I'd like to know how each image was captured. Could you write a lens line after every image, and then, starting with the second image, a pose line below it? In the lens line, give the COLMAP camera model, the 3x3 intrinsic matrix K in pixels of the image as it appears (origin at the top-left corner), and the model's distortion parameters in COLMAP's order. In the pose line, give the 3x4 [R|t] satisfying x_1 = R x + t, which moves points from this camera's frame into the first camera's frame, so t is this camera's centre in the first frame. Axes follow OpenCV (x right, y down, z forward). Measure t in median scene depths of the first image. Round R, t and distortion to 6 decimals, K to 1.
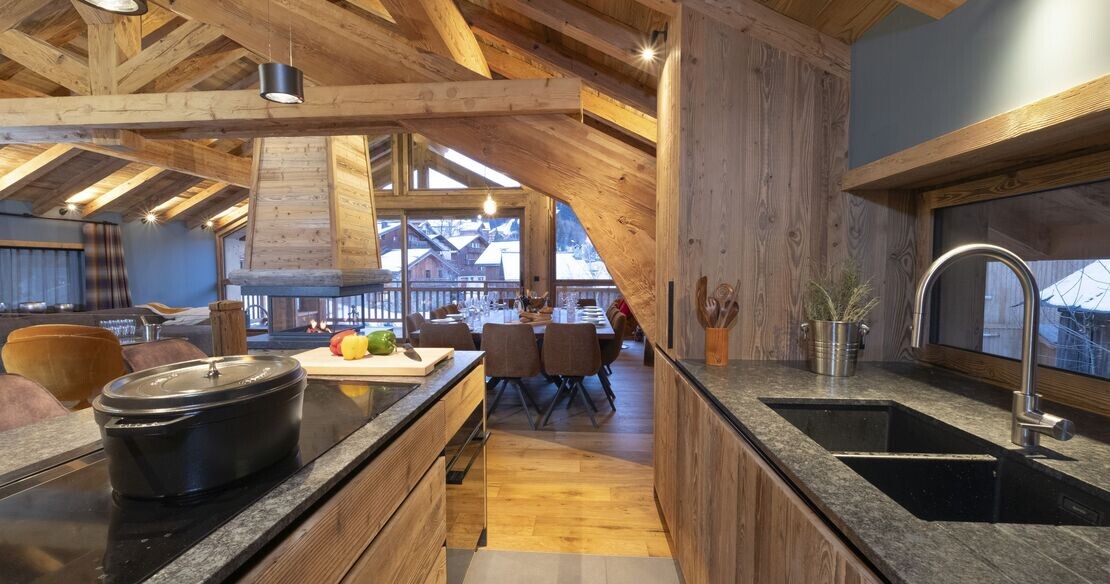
lens RADIAL K [[486.5, 0, 555.0], [0, 486.5, 292.0], [0, 0, 1]] dist [-0.004984, -0.000437]
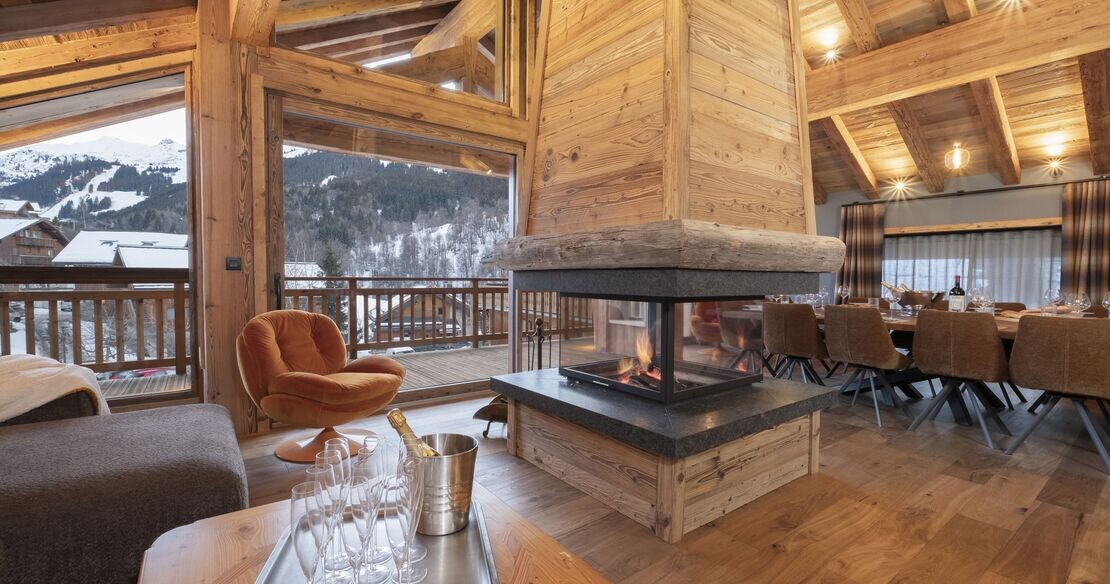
lens RADIAL K [[486.5, 0, 555.0], [0, 486.5, 292.0], [0, 0, 1]] dist [-0.004984, -0.000437]
pose [[0.748972, -0.017957, 0.662358, -0.938791], [0.025429, 0.999675, -0.001652, 0.001997], [-0.662114, 0.018081, 0.749185, 0.804599]]
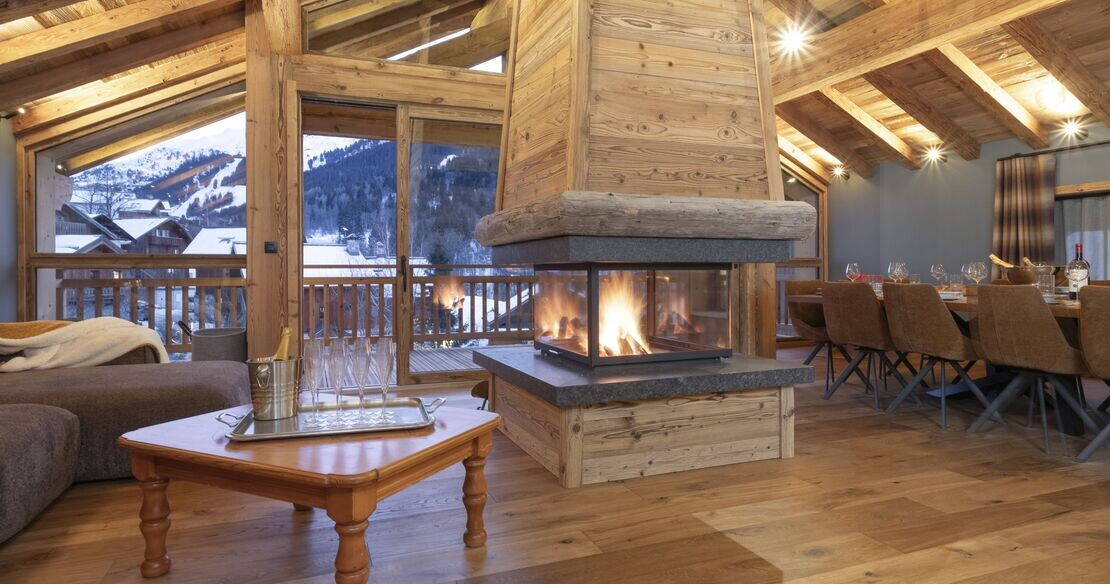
lens RADIAL K [[624.0, 0, 549.0], [0, 624.0, 262.1], [0, 0, 1]] dist [0.002747, 0.003651]
pose [[0.898511, -0.001119, 0.438949, -0.876059], [0.028346, 0.998057, -0.055480, 0.033904], [-0.438034, 0.062292, 0.896798, 0.579283]]
